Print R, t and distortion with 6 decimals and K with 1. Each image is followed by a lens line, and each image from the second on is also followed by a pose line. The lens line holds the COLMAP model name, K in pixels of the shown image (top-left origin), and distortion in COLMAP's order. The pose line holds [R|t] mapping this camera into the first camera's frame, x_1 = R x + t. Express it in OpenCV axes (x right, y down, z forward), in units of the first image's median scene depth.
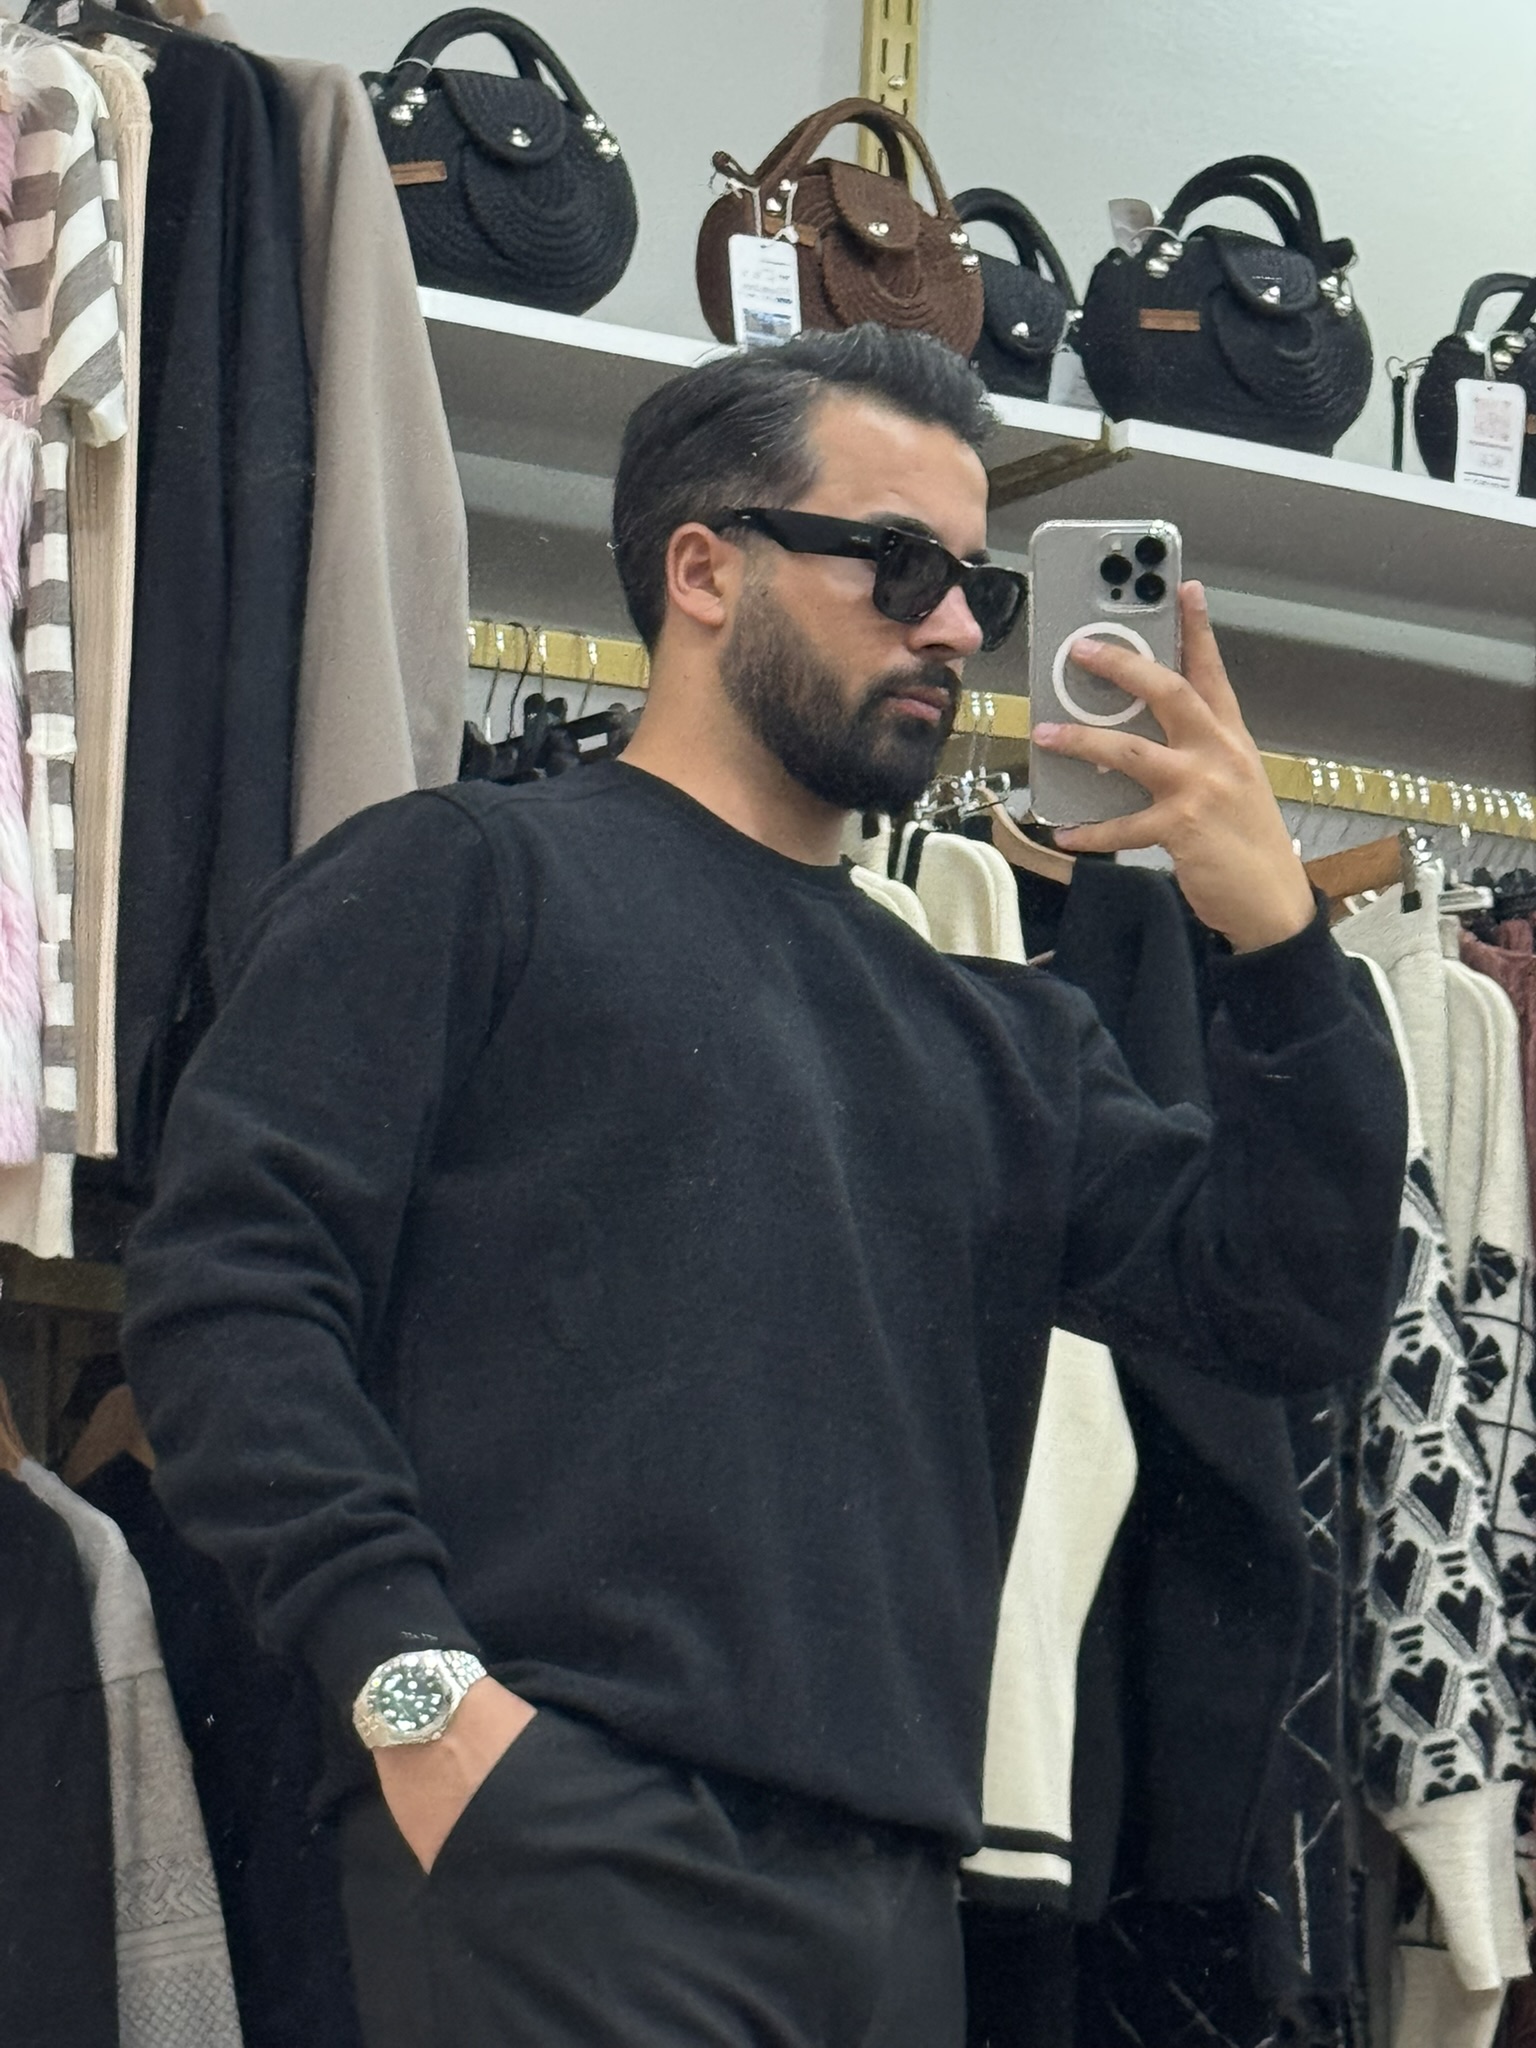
lens RADIAL K [[6441.9, 0, 1062.0], [0, 6441.9, 1022.3], [0, 0, 1]] dist [0.104863, 0.051783]
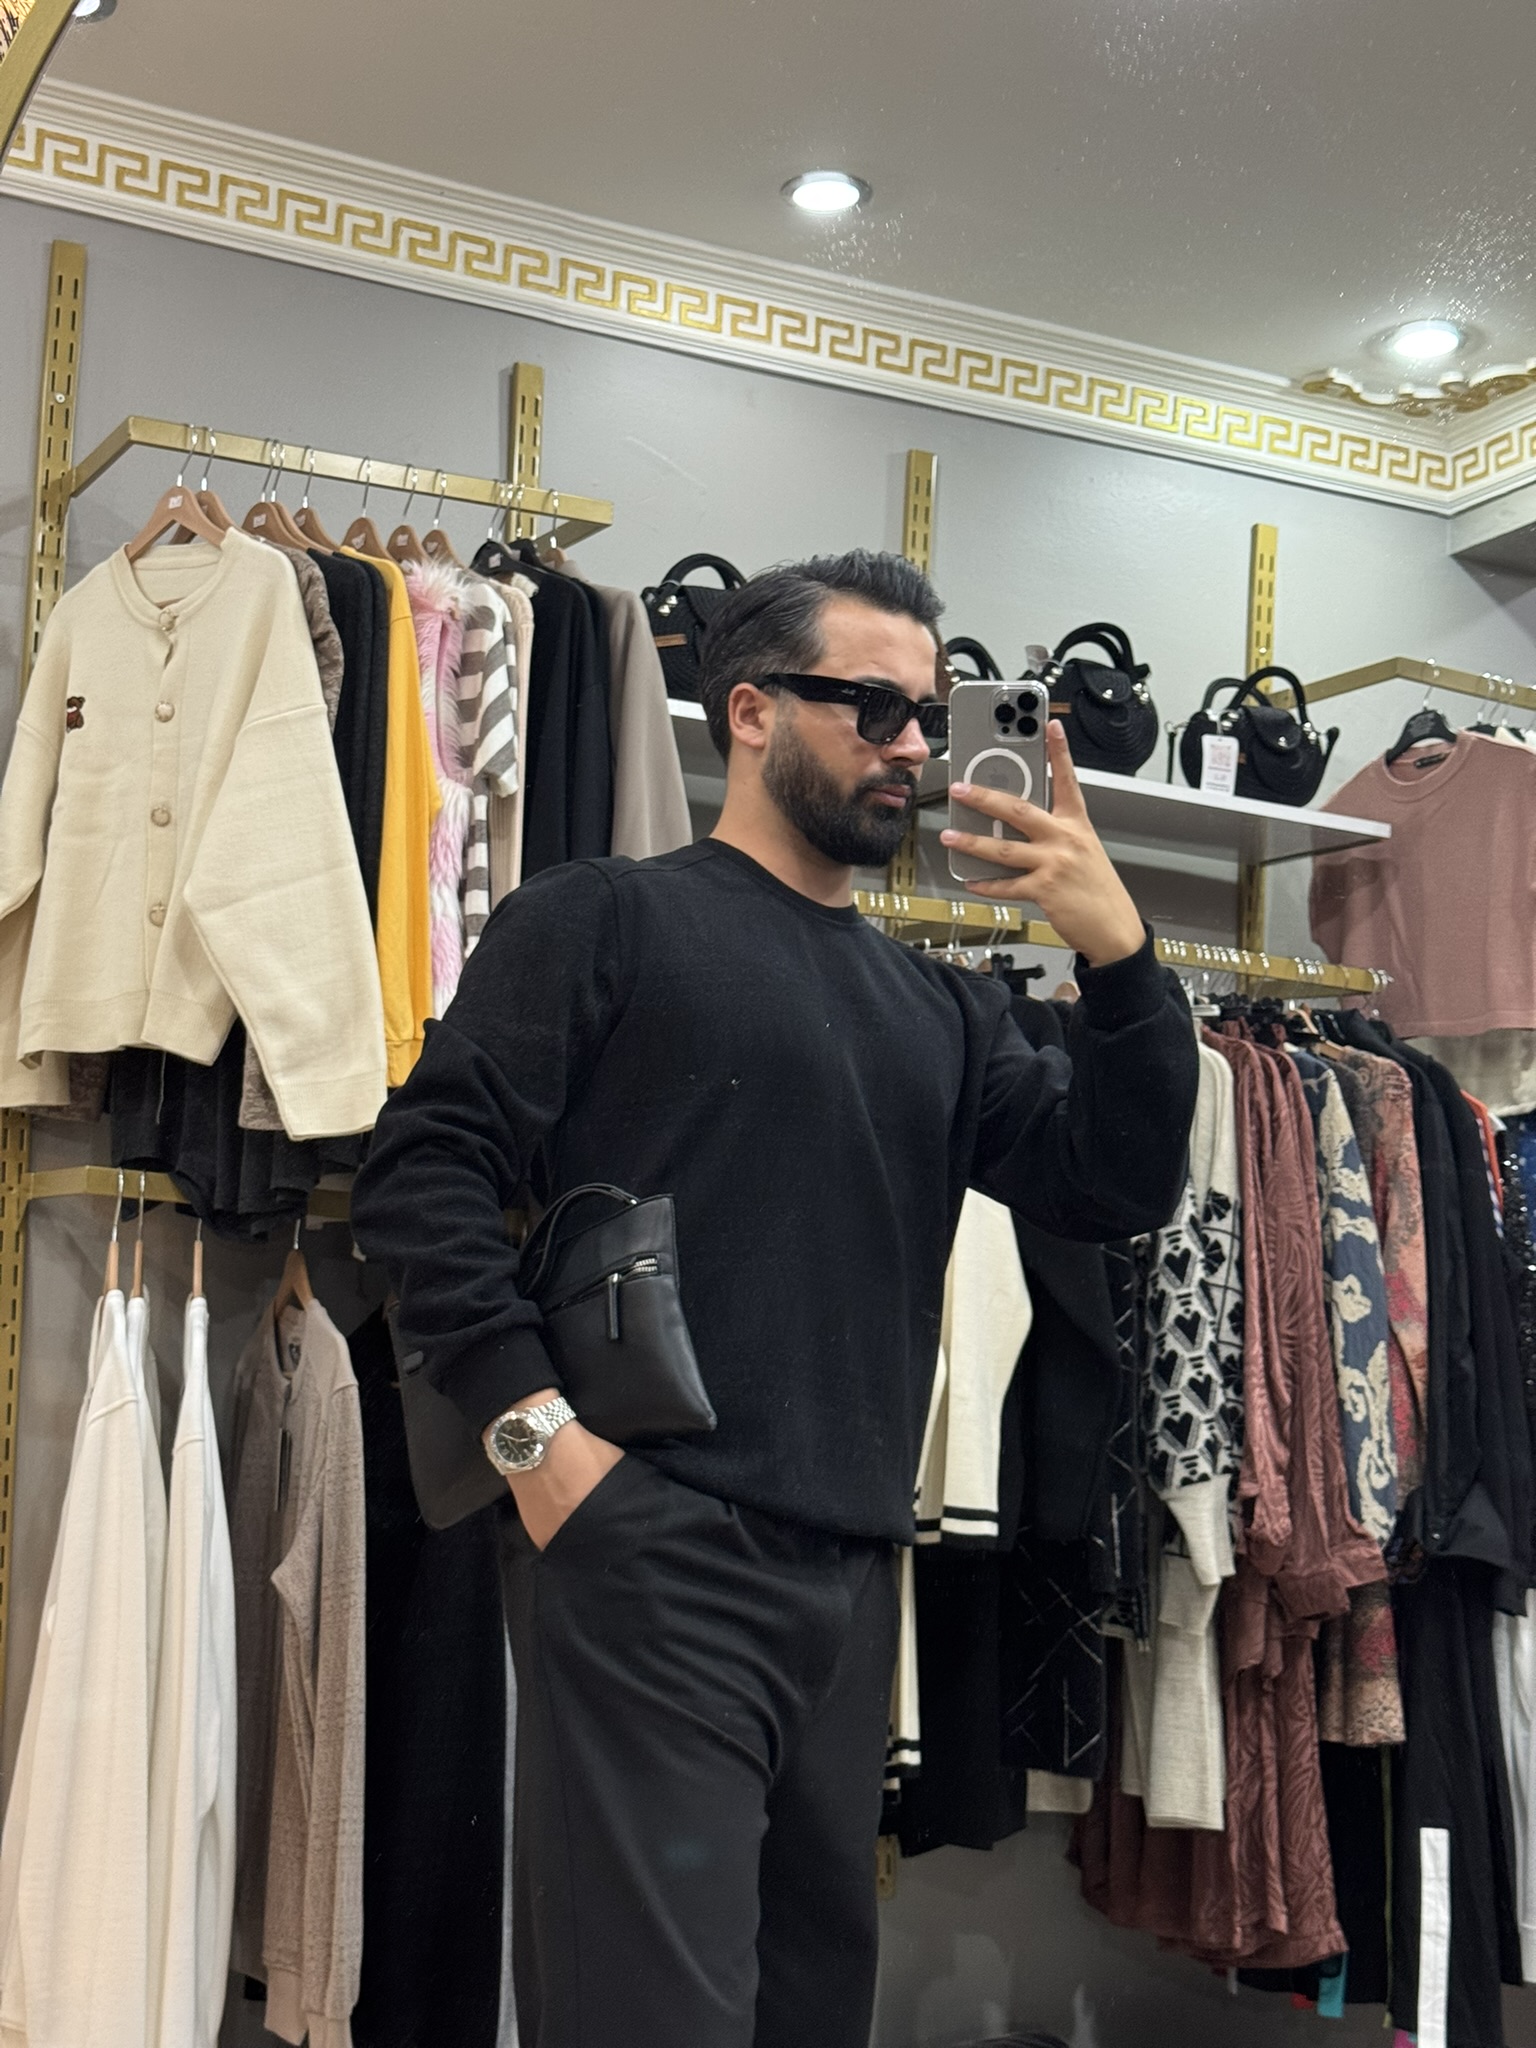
lens RADIAL K [[2829.9, 0, 793.5], [0, 2829.9, 1018.3], [0, 0, 1]] dist [0.074487, 0.011693]
pose [[0.997664, 0.012558, -0.067152, -0.004309], [-0.010090, 0.999266, 0.036967, -0.049320], [0.067567, -0.036203, 0.997058, 0.143770]]
